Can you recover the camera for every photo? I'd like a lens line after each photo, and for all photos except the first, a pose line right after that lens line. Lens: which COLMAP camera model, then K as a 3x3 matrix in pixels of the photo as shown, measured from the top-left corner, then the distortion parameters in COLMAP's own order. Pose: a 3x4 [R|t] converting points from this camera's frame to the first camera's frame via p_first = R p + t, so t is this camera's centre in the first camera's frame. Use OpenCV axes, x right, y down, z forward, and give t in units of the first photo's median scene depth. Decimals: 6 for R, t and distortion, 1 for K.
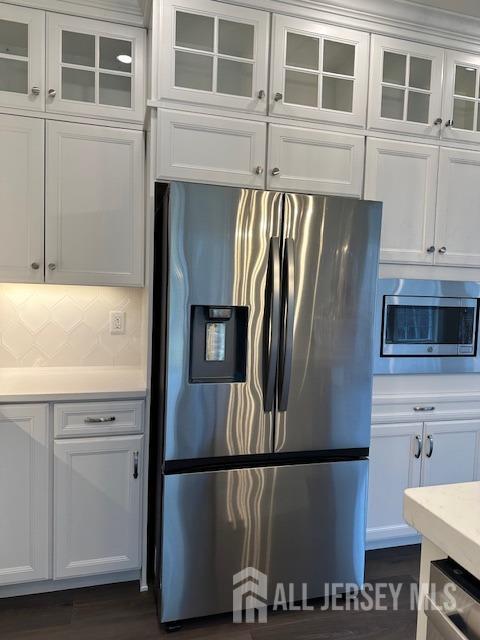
lens RADIAL K [[474.5, 0, 240.7], [0, 474.5, 325.4], [0, 0, 1]] dist [0.009471, -0.013389]
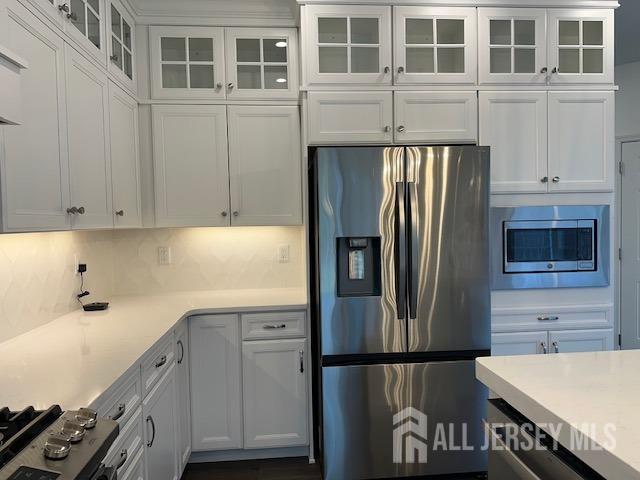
lens RADIAL K [[456.3, 0, 311.6], [0, 456.3, 239.8], [0, 0, 1]] dist [0.049889, -0.072314]
pose [[0.979737, -0.045919, -0.194955, 0.063216], [0.039331, 0.998521, -0.037534, 0.006847], [0.196391, 0.029105, 0.980094, -0.226205]]
